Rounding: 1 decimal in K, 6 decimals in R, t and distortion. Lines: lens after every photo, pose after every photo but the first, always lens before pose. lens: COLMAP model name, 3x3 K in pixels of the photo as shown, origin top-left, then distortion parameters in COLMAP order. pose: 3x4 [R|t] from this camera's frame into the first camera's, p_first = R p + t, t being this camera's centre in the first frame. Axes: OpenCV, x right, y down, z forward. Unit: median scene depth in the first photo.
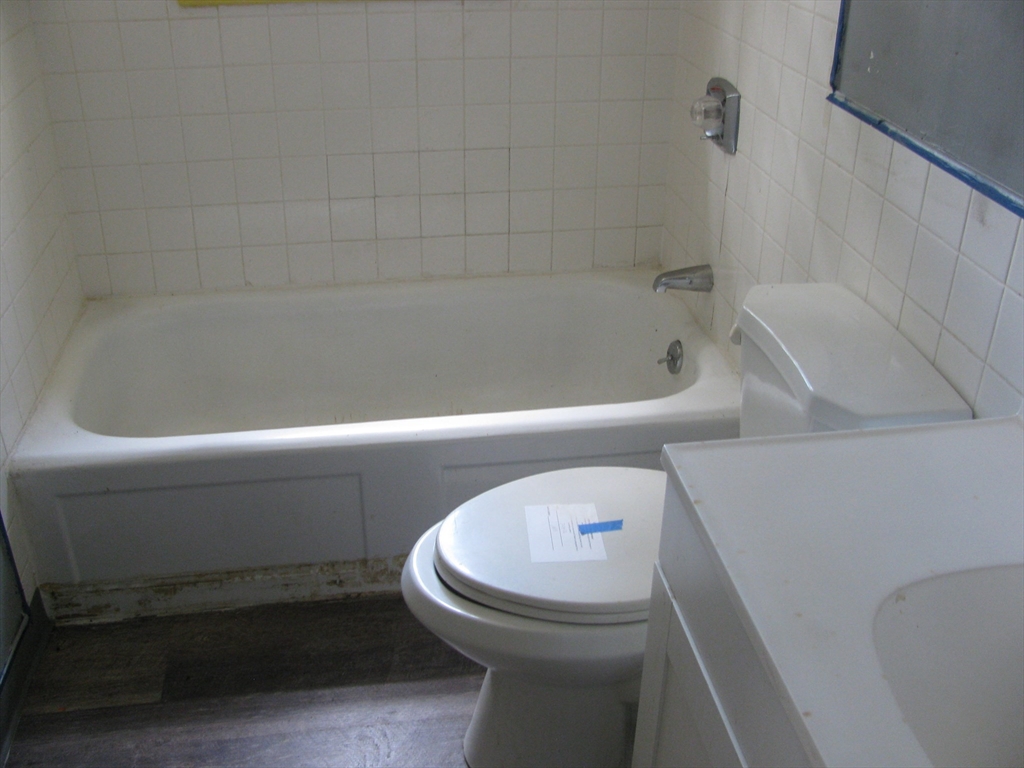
lens RADIAL K [[1051.9, 0, 518.5], [0, 1051.9, 379.0], [0, 0, 1]] dist [-0.210365, 0.243094]
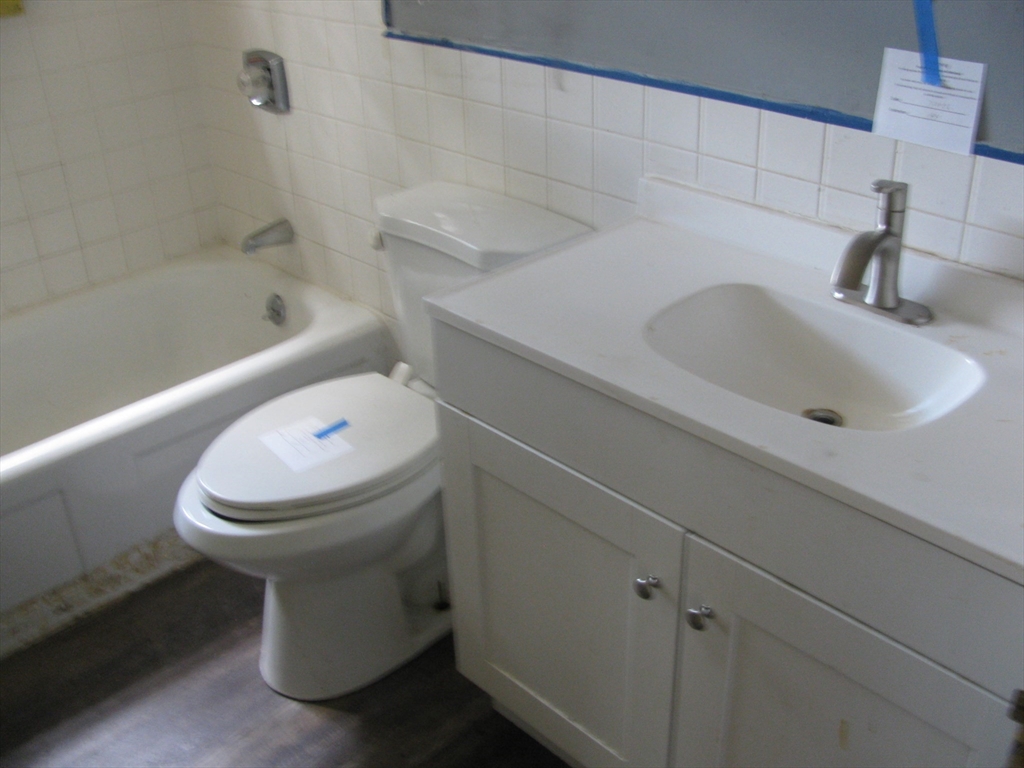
lens RADIAL K [[1051.9, 0, 518.5], [0, 1051.9, 379.0], [0, 0, 1]] dist [-0.210365, 0.243094]
pose [[0.822759, -0.306276, 0.478814, -0.208393], [0.310829, 0.947726, 0.072112, 0.052854], [-0.475871, 0.089498, 0.874950, -0.068569]]
